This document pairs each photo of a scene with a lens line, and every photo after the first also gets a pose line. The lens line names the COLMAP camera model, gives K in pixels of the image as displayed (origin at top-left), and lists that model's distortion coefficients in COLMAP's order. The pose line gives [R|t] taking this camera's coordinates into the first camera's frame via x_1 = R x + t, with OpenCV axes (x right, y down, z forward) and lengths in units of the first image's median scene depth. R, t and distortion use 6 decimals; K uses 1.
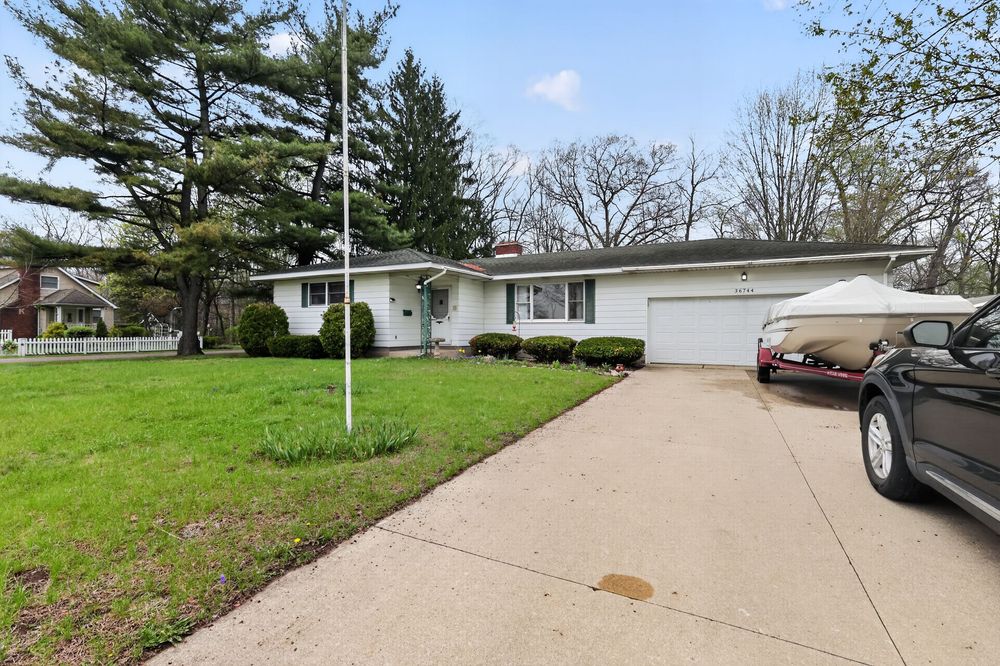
lens RADIAL K [[427.3, 0, 498.6], [0, 427.3, 329.0], [0, 0, 1]] dist [-0.000987, 0.000055]
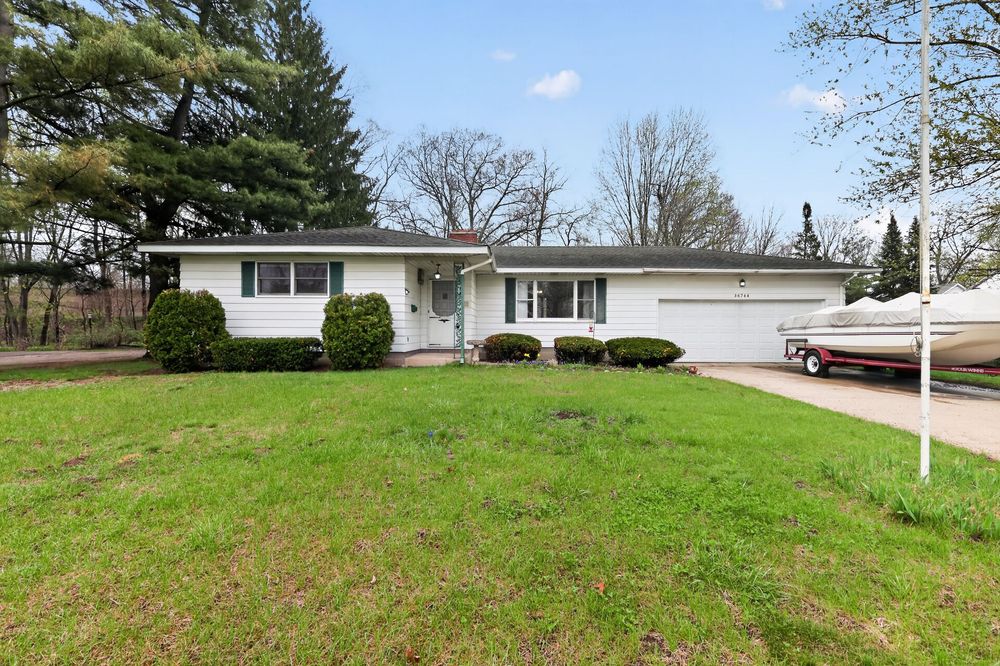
lens RADIAL K [[435.4, 0, 501.1], [0, 435.4, 330.7], [0, 0, 1]] dist [0.002640, 0.000544]
pose [[0.900322, 0.000218, 0.435224, -0.421950], [-0.004740, 0.999945, 0.009303, -0.004600], [-0.435198, -0.010439, 0.900274, 0.206083]]
